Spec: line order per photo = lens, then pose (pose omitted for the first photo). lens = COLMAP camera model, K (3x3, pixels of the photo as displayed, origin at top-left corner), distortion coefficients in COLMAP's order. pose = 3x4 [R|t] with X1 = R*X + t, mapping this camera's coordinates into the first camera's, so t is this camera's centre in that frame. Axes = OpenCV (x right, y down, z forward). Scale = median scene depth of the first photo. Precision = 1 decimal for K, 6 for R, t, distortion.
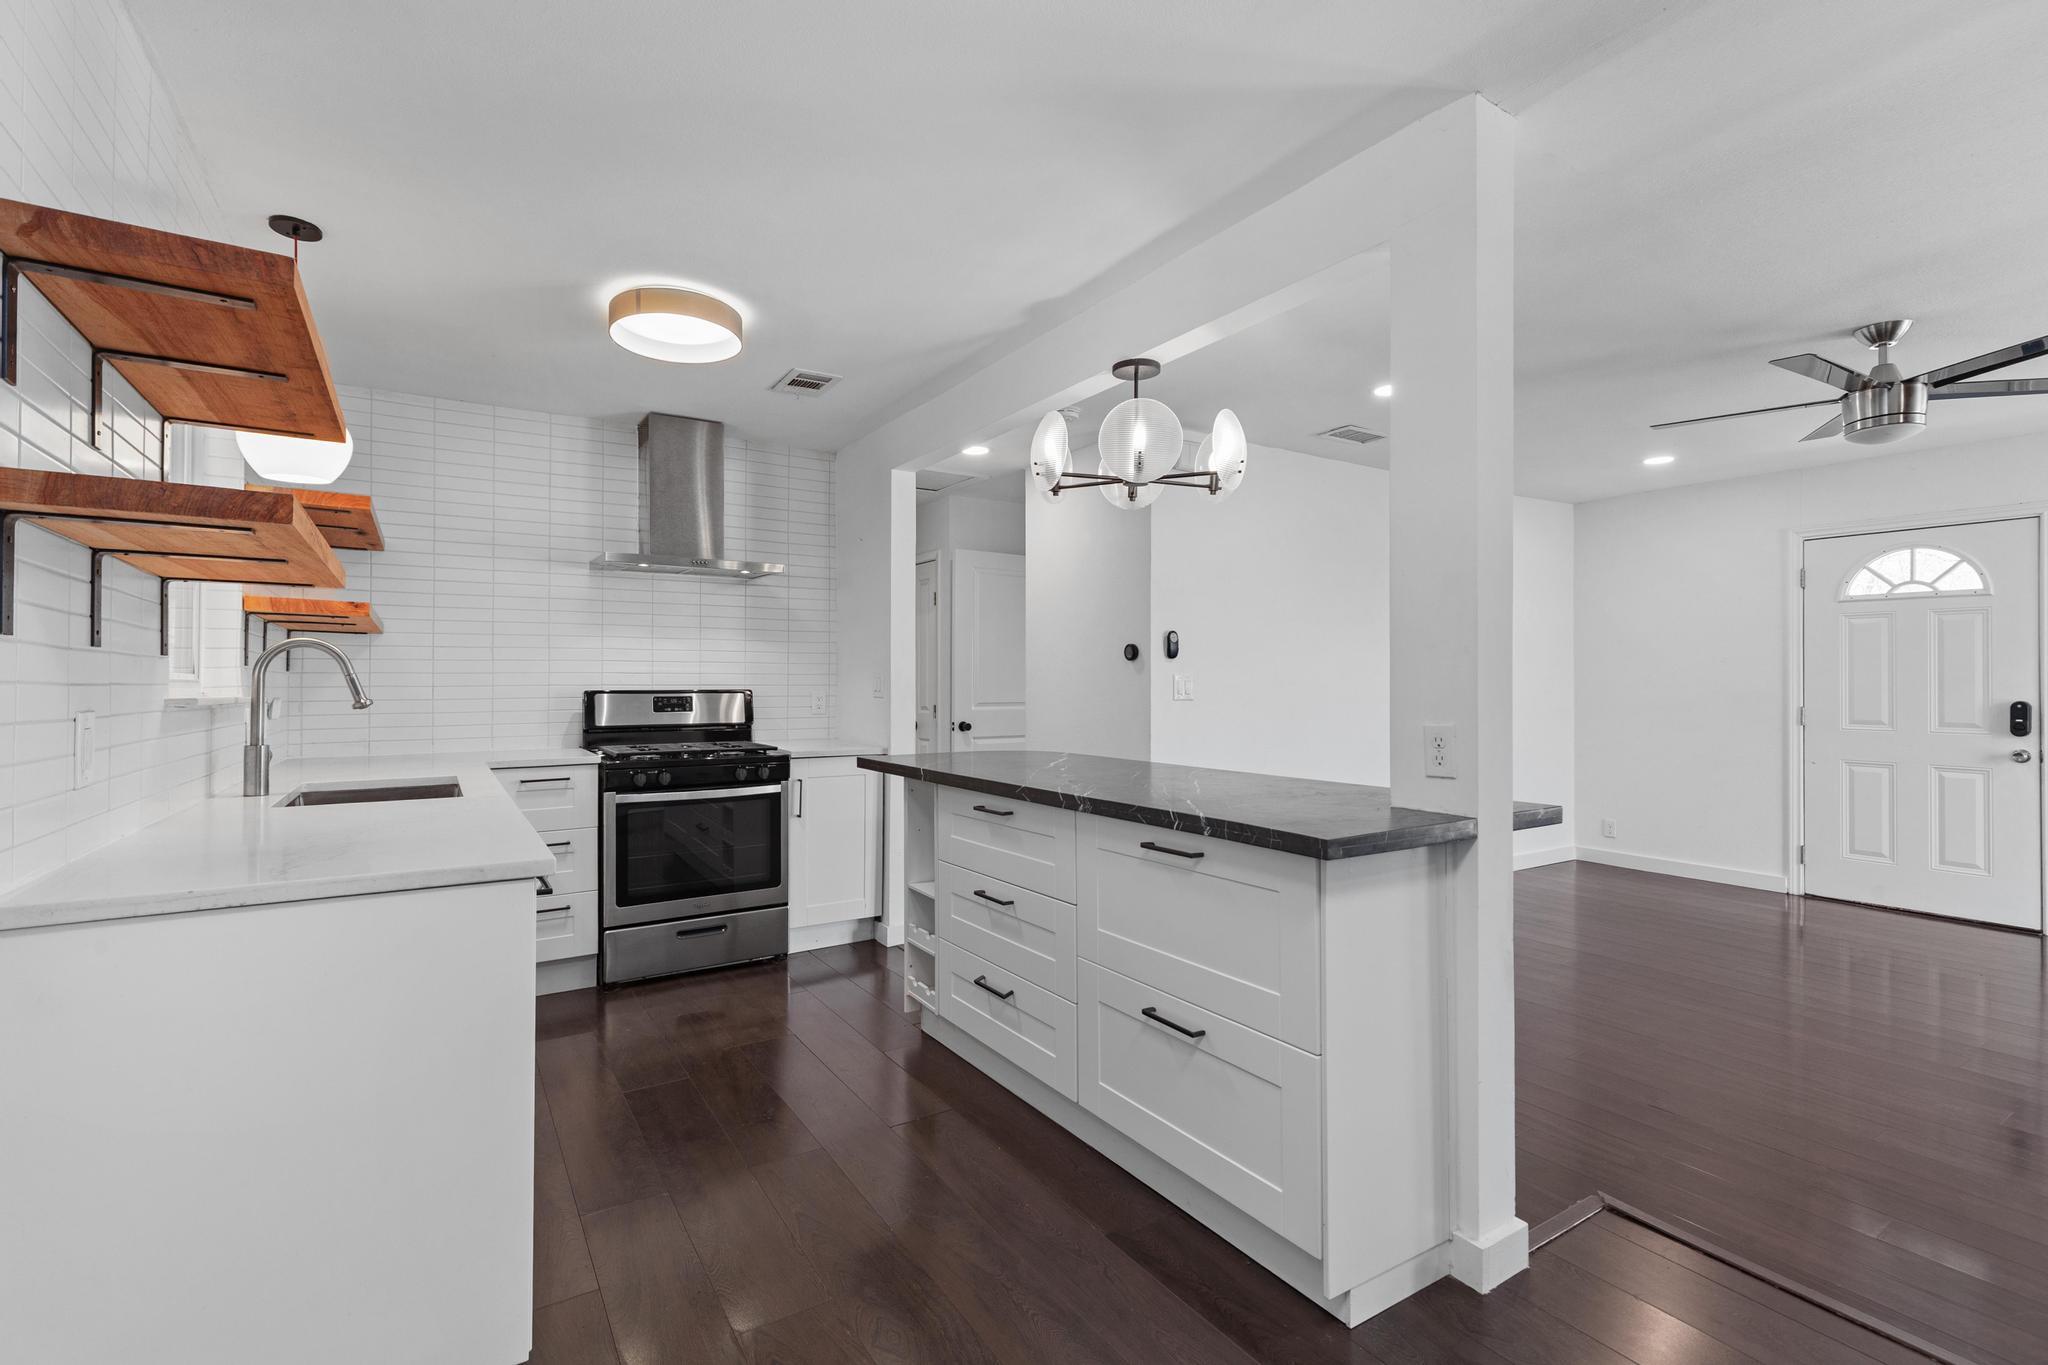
lens RADIAL K [[933.5, 0, 1014.8], [0, 933.5, 674.3], [0, 0, 1]] dist [0.010217, 0.000063]
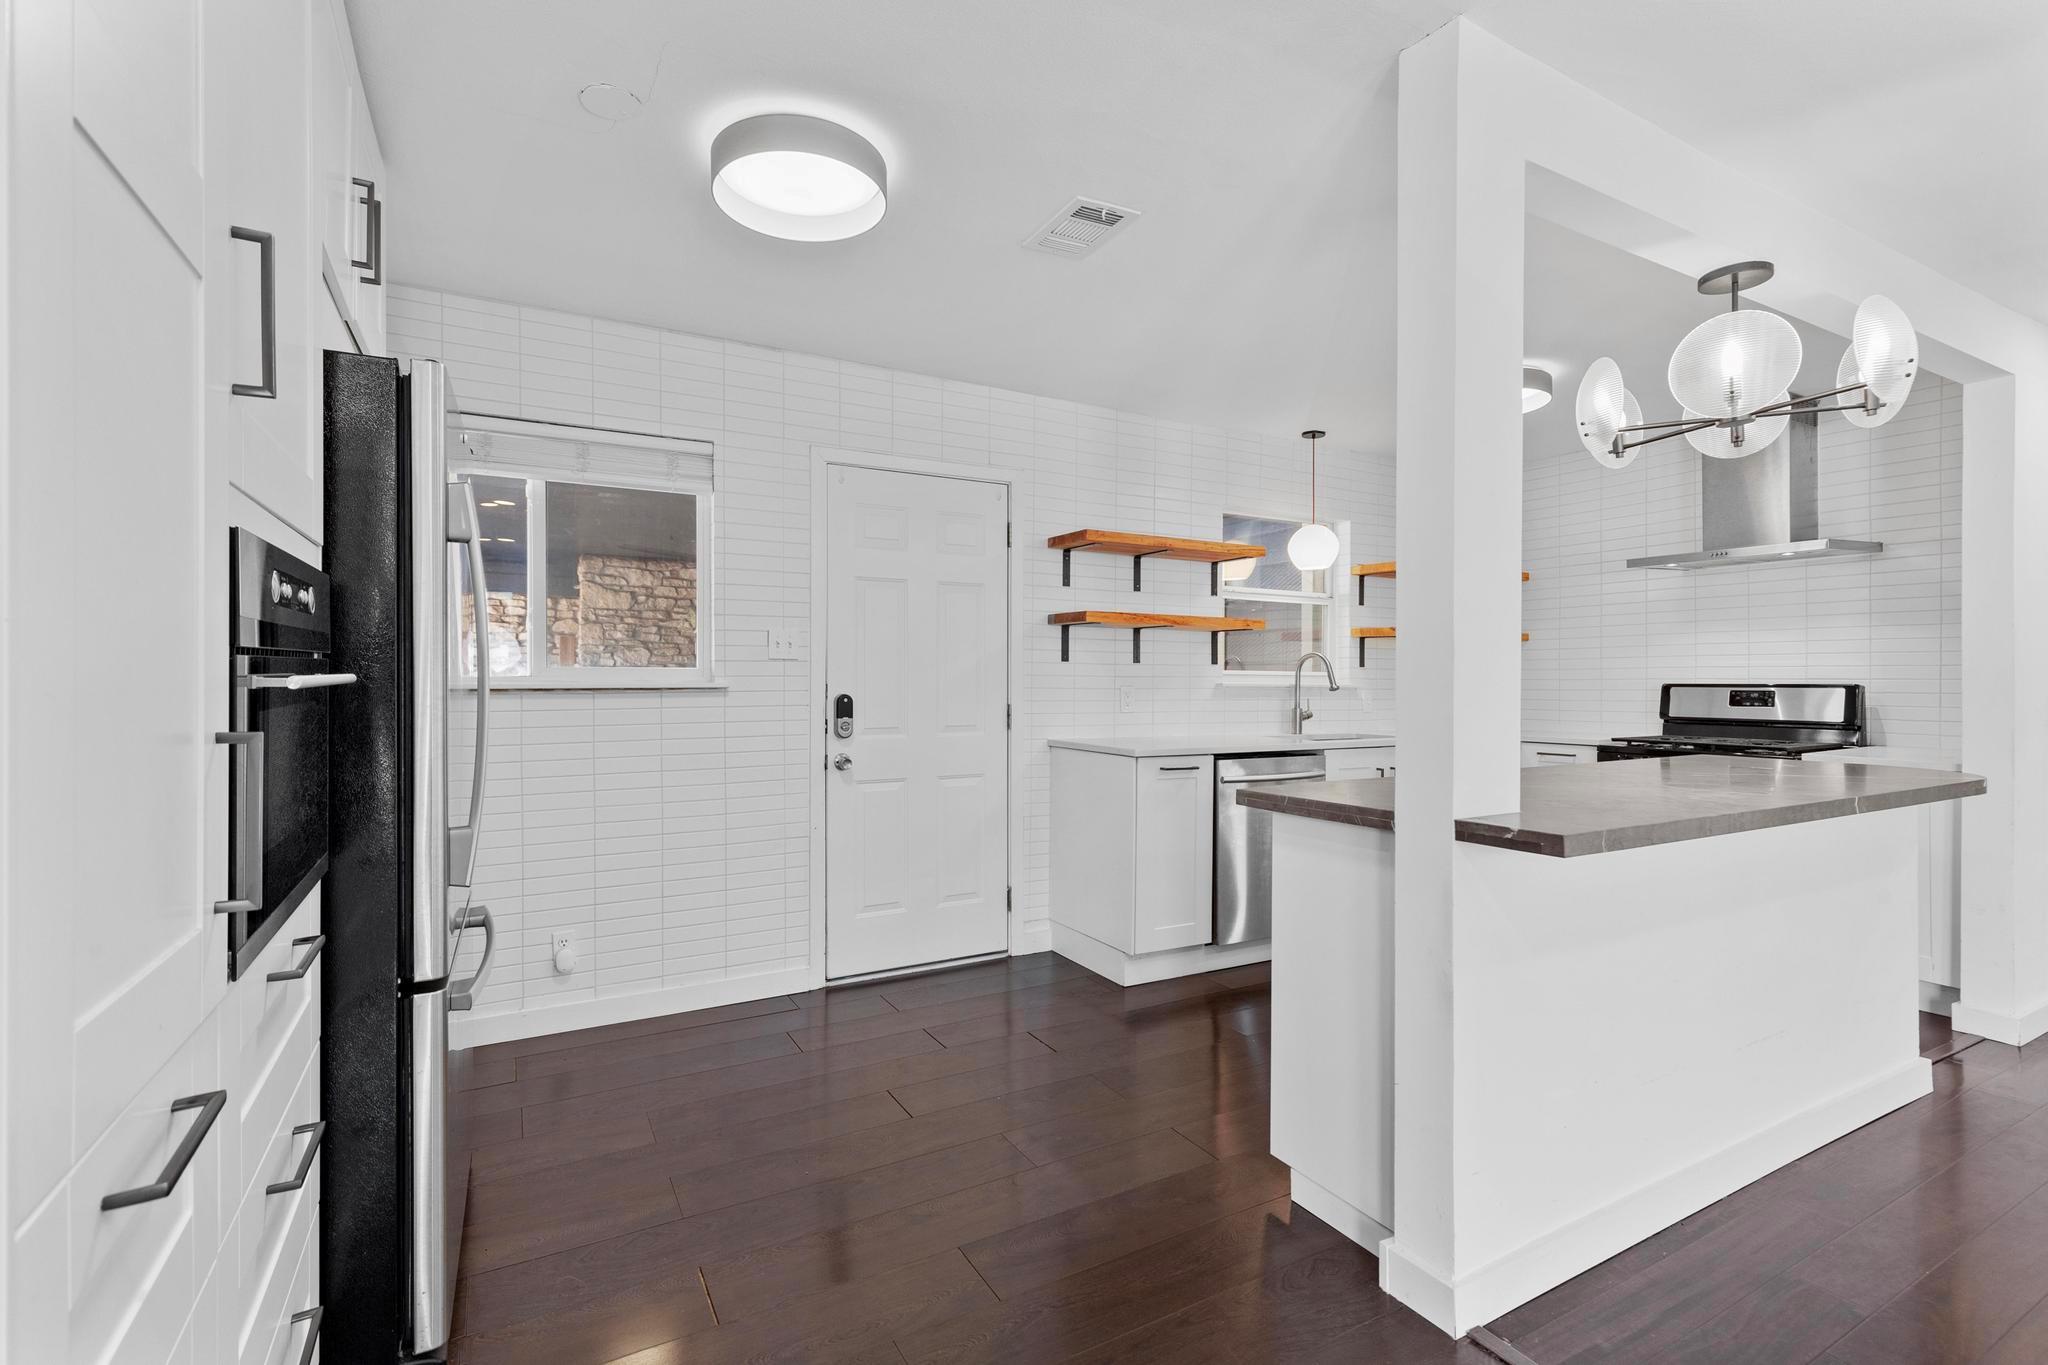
lens RADIAL K [[933.5, 0, 1014.8], [0, 933.5, 674.3], [0, 0, 1]] dist [0.010217, 0.000063]
pose [[-0.059825, -0.006466, -0.998188, 0.646654], [0.008198, 0.999942, -0.006969, 0.007333], [0.998175, -0.008600, -0.059768, 0.294652]]
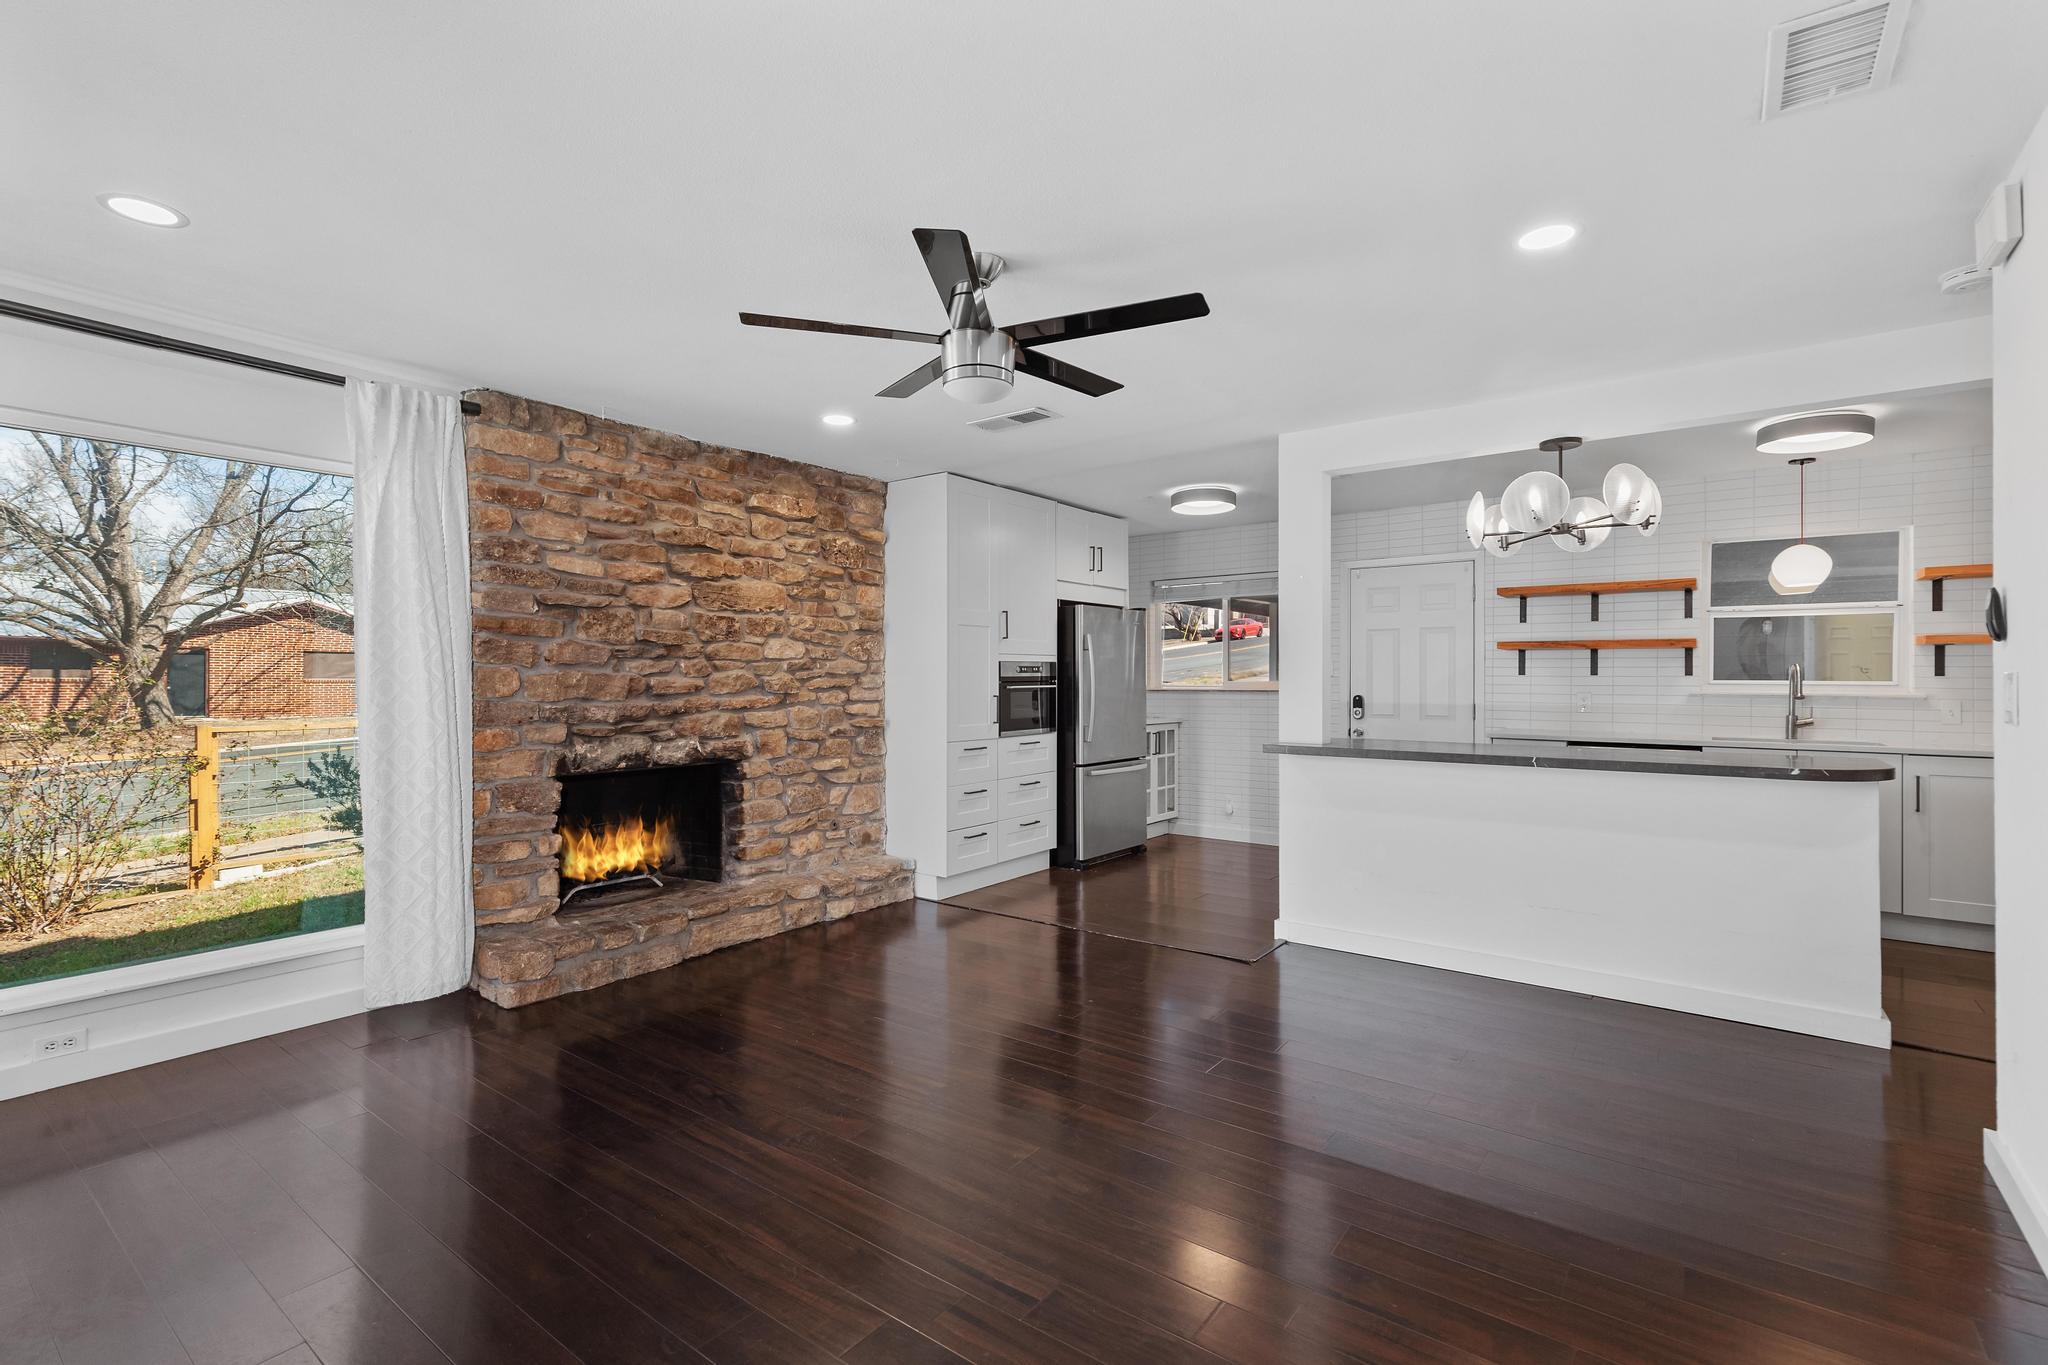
lens RADIAL K [[923.9, 0, 1020.5], [0, 923.9, 675.1], [0, 0, 1]] dist [0.007781, -0.000070]
pose [[-0.937604, -0.005516, -0.347661, 0.857060], [-0.000056, 0.999877, -0.015714, 0.009459], [0.347704, -0.014714, -0.937489, 1.300302]]
